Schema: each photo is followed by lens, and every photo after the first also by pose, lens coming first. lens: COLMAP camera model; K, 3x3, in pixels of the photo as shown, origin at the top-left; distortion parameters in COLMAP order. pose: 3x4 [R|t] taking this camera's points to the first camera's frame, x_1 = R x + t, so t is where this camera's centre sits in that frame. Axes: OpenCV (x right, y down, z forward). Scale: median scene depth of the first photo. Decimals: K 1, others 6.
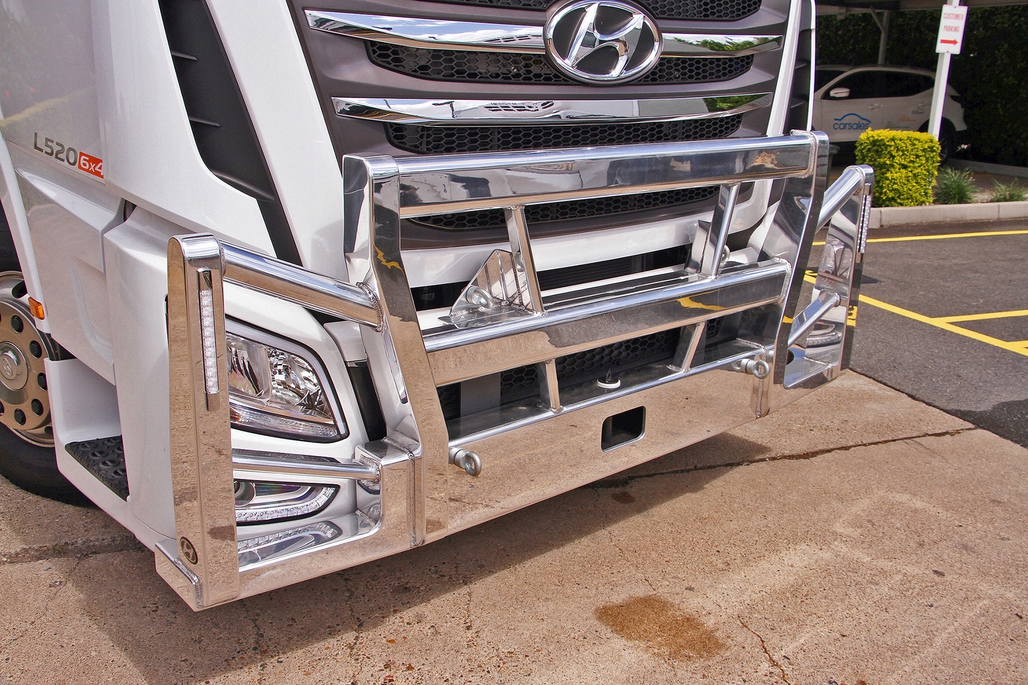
lens RADIAL K [[989.1, 0, 528.3], [0, 989.1, 340.8], [0, 0, 1]] dist [-0.125603, 0.175731]
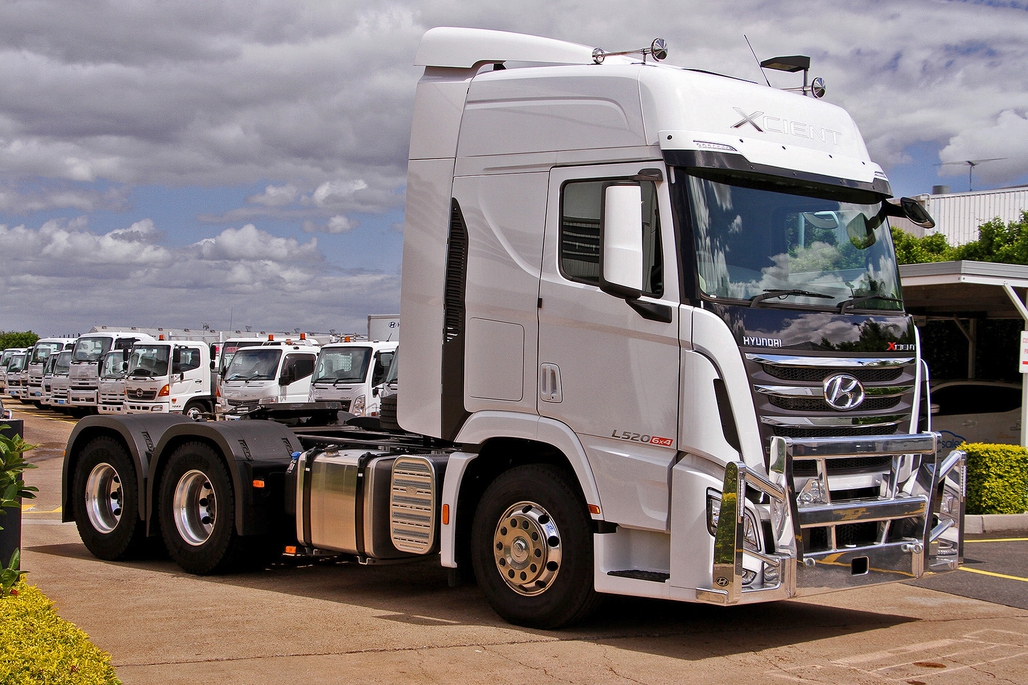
lens RADIAL K [[1644.9, 0, 514.0], [0, 1644.9, 342.5], [0, 0, 1]] dist [-0.016308, 0.834296]
pose [[0.998048, -0.002086, 0.062423, -0.830378], [0.019789, 0.958510, -0.284372, 0.593826], [-0.059240, 0.285052, 0.956680, -2.394701]]
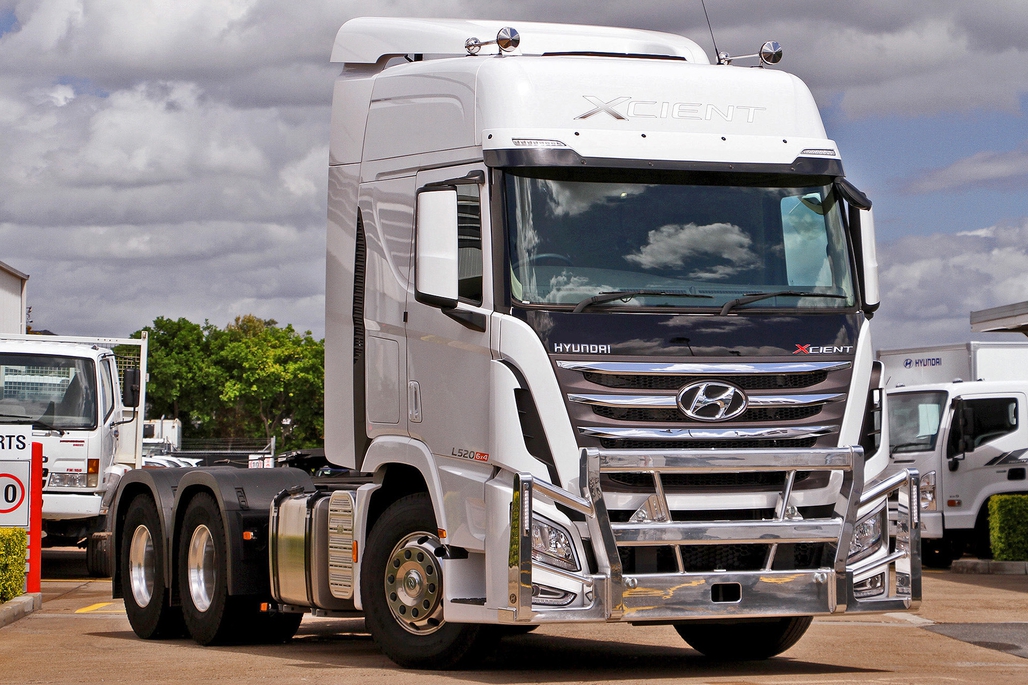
lens RADIAL K [[3238.3, 0, 514.0], [0, 3238.3, 342.5], [0, 0, 1]] dist [0.497008, -0.303234]
pose [[0.953348, -0.039955, -0.299216, 1.551959], [-0.055076, 0.951544, -0.302540, 1.500092], [0.296805, 0.304906, 0.904953, -4.814080]]
